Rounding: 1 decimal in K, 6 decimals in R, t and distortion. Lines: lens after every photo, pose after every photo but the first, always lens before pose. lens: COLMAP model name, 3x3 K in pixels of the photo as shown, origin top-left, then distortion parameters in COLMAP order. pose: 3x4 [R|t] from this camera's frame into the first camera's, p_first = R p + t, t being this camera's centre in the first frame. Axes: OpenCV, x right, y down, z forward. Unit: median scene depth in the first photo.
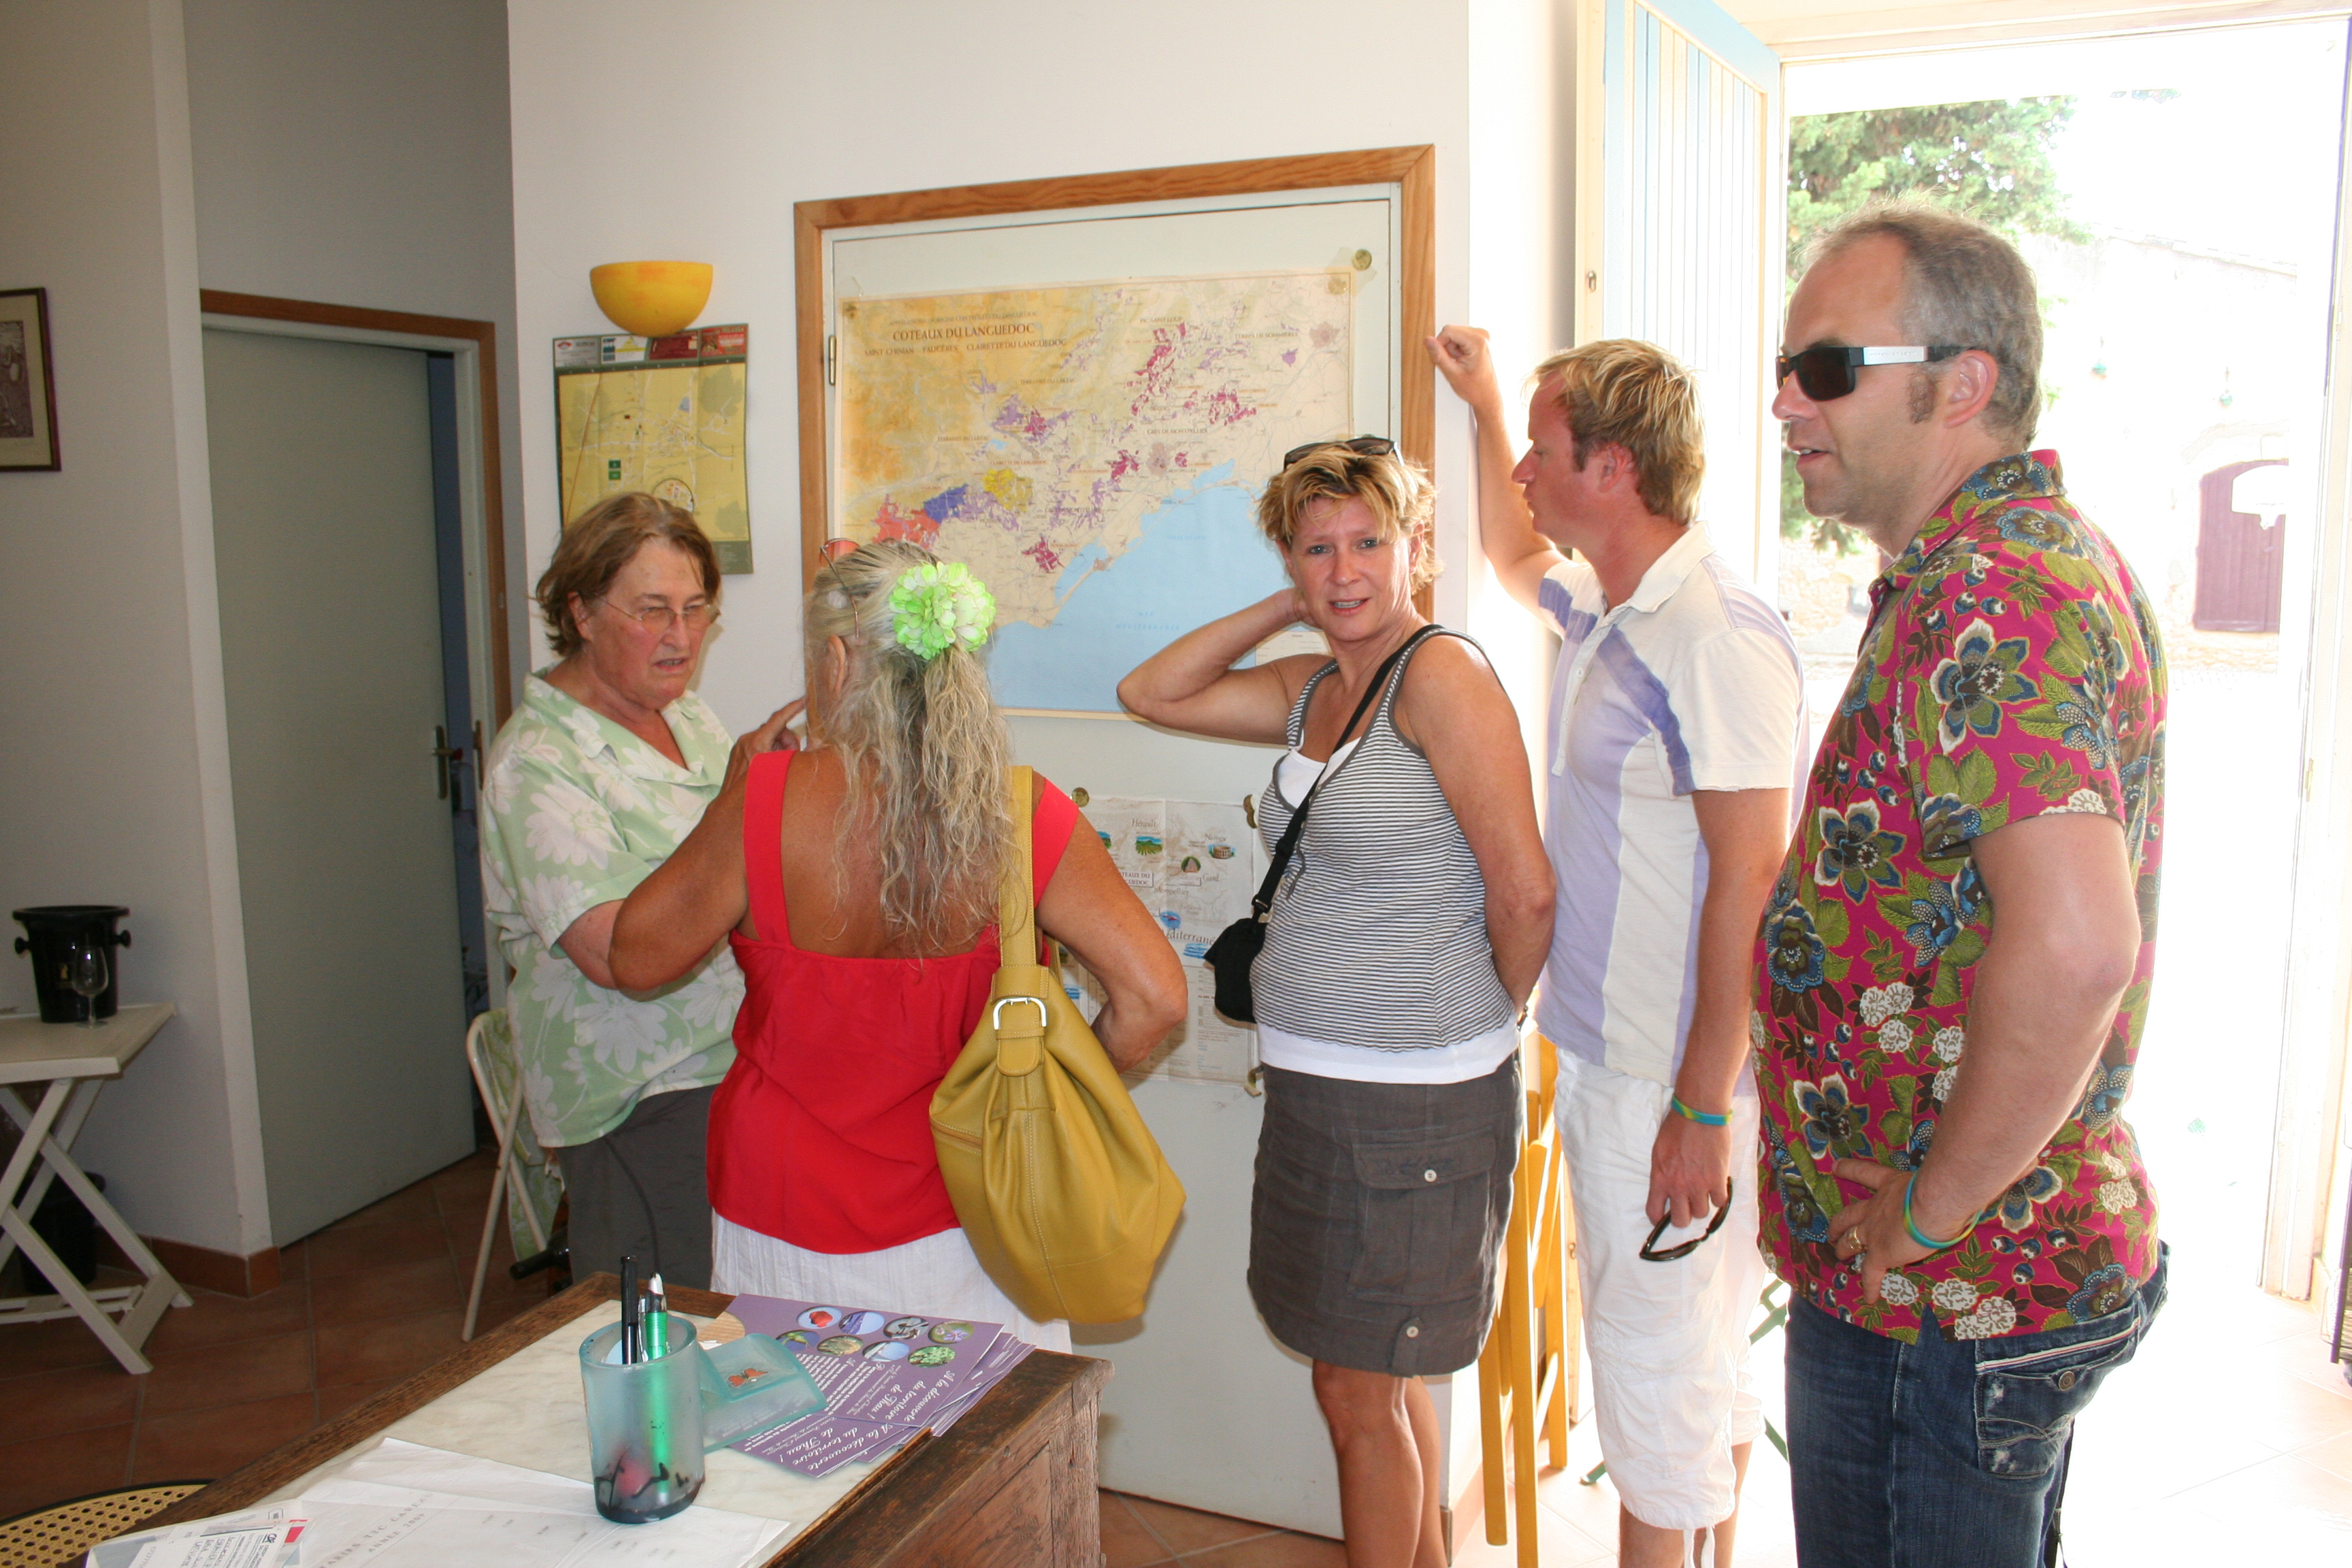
lens RADIAL K [[1926.3, 0, 1176.0], [0, 1926.3, 784.0], [0, 0, 1]] dist [-0.173949, 0.159657]
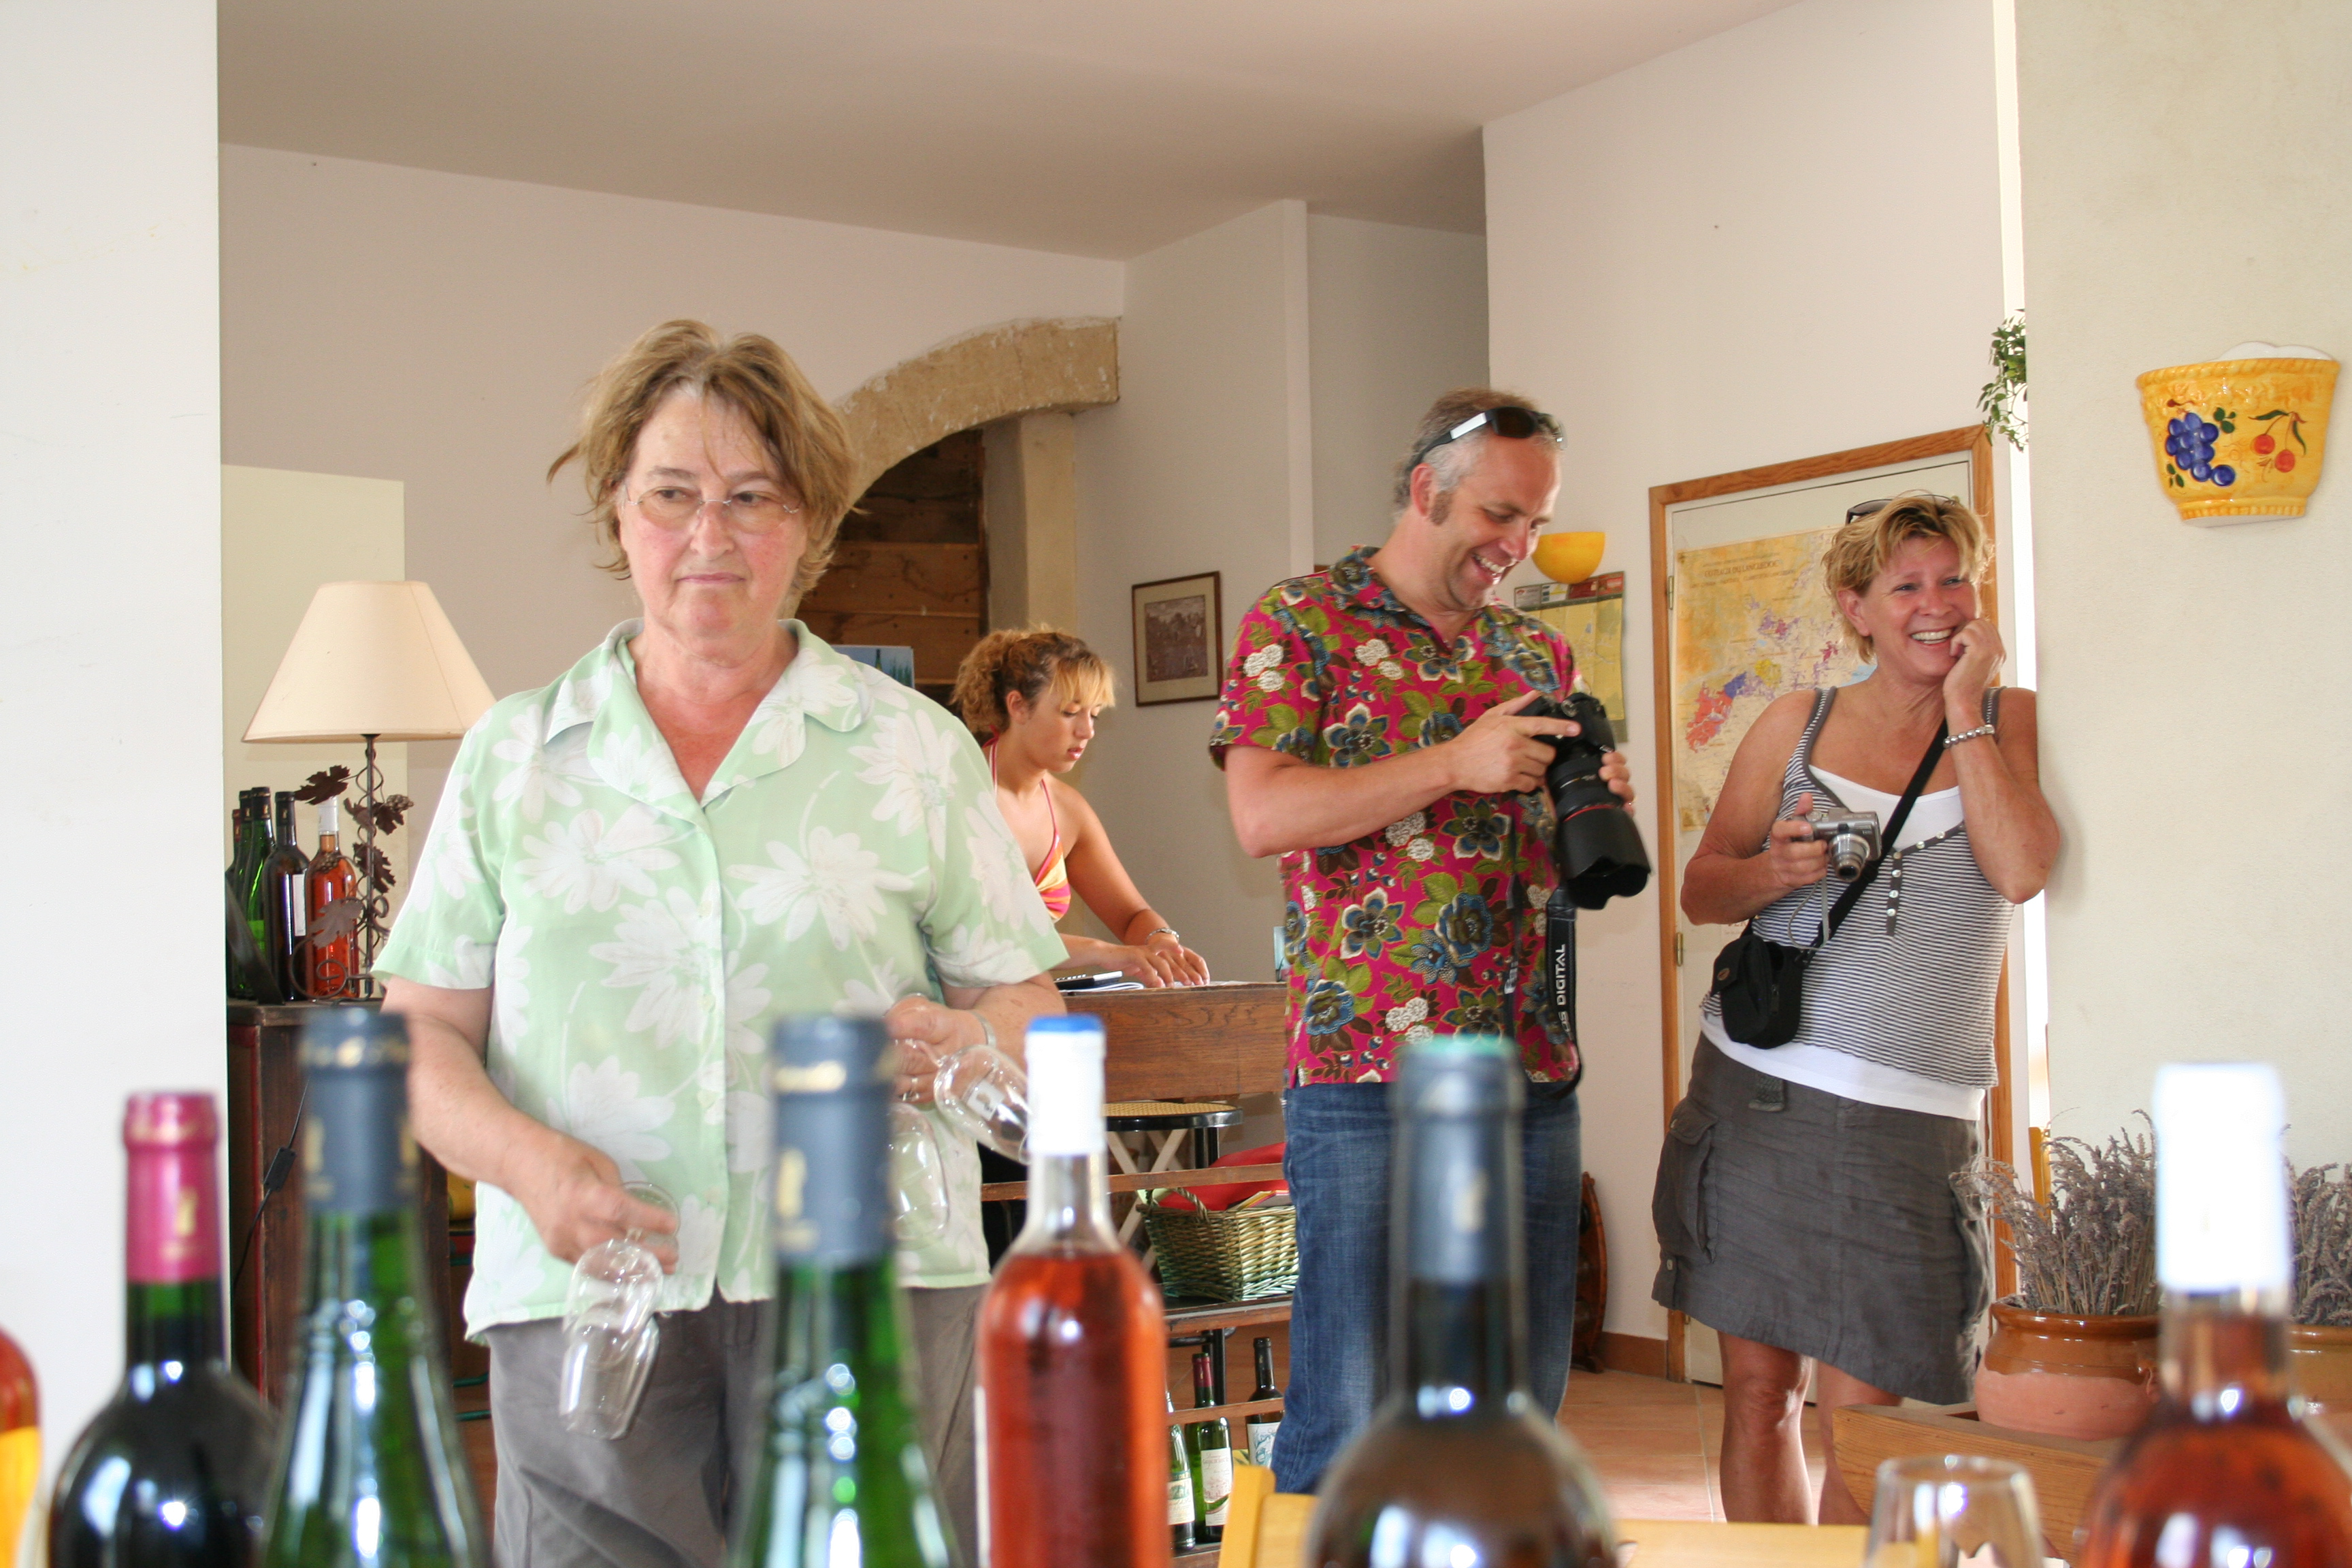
lens RADIAL K [[3012.3, 0, 1176.0], [0, 3012.3, 784.0], [0, 0, 1]] dist [-0.044912, 0.047098]
pose [[0.825904, -0.032438, -0.562877, 0.809276], [-0.059808, 0.987670, -0.144674, 0.282549], [0.560630, 0.153151, 0.813780, -1.084473]]
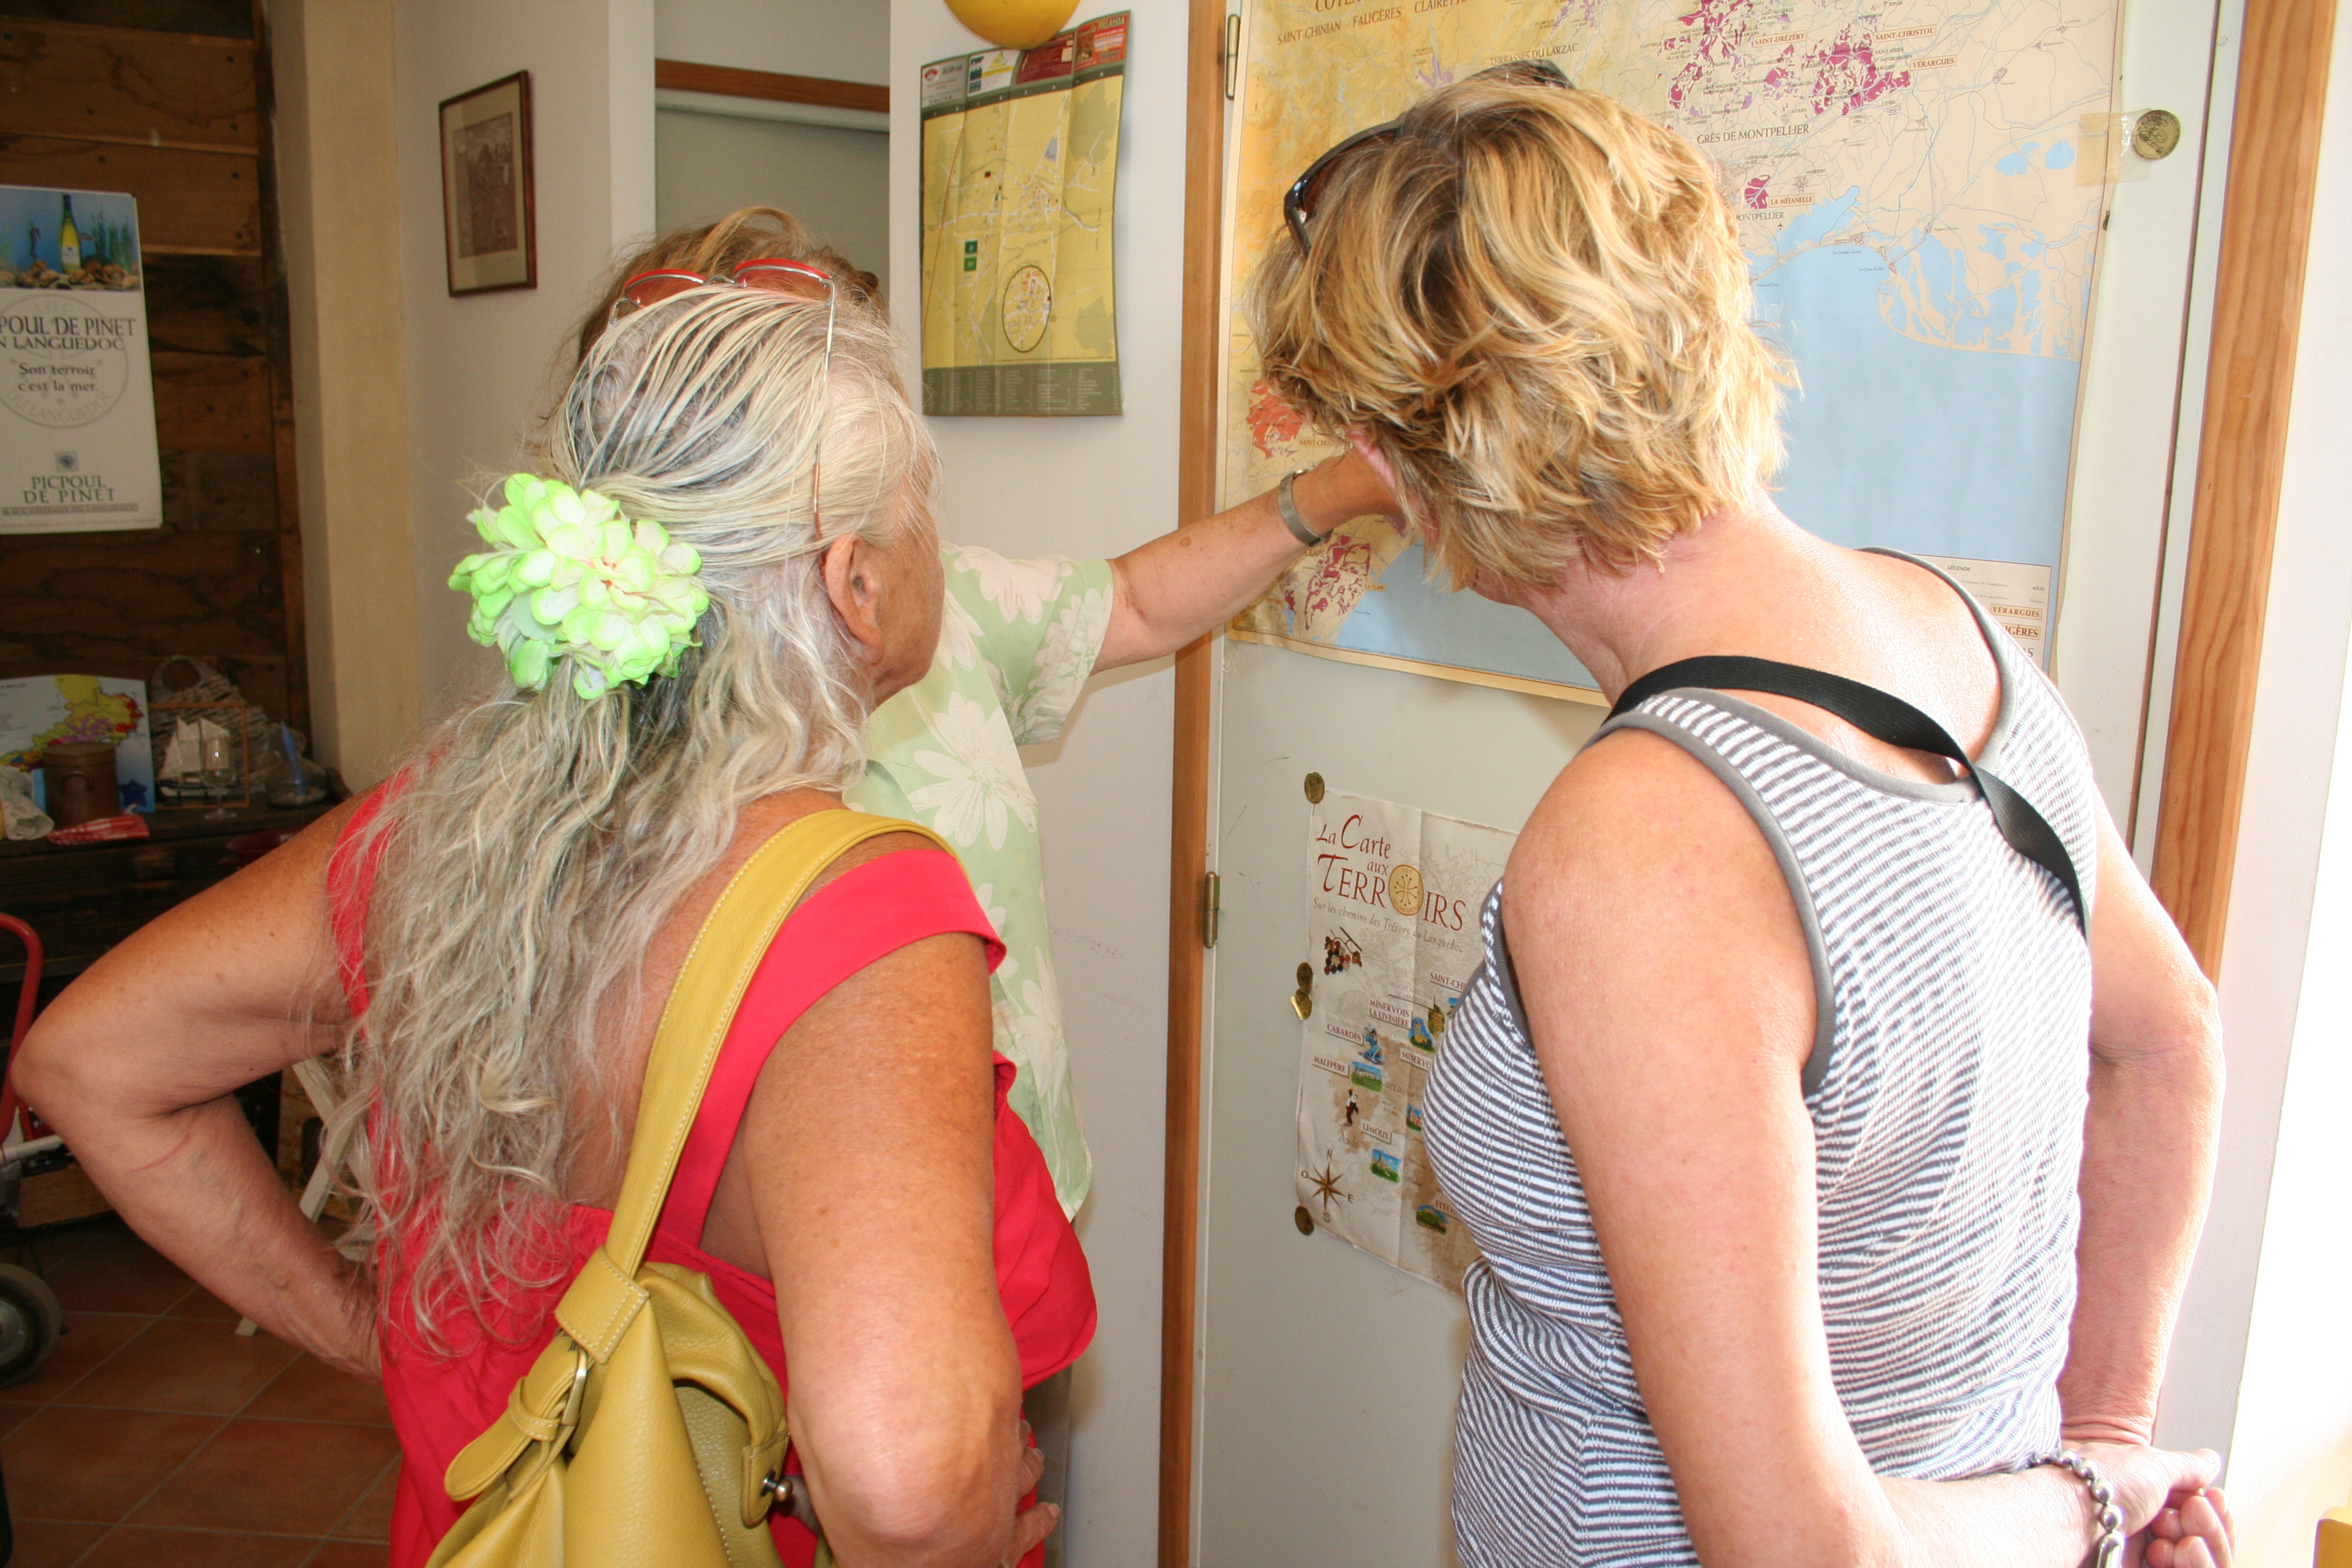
lens RADIAL K [[1926.3, 0, 1176.0], [0, 1926.3, 784.0], [0, 0, 1]] dist [-0.173949, 0.159657]
pose [[0.871850, 0.112832, -0.476598, 0.110105], [-0.090466, 0.993457, 0.069704, -0.037259], [0.481345, -0.017655, 0.876354, 0.476340]]
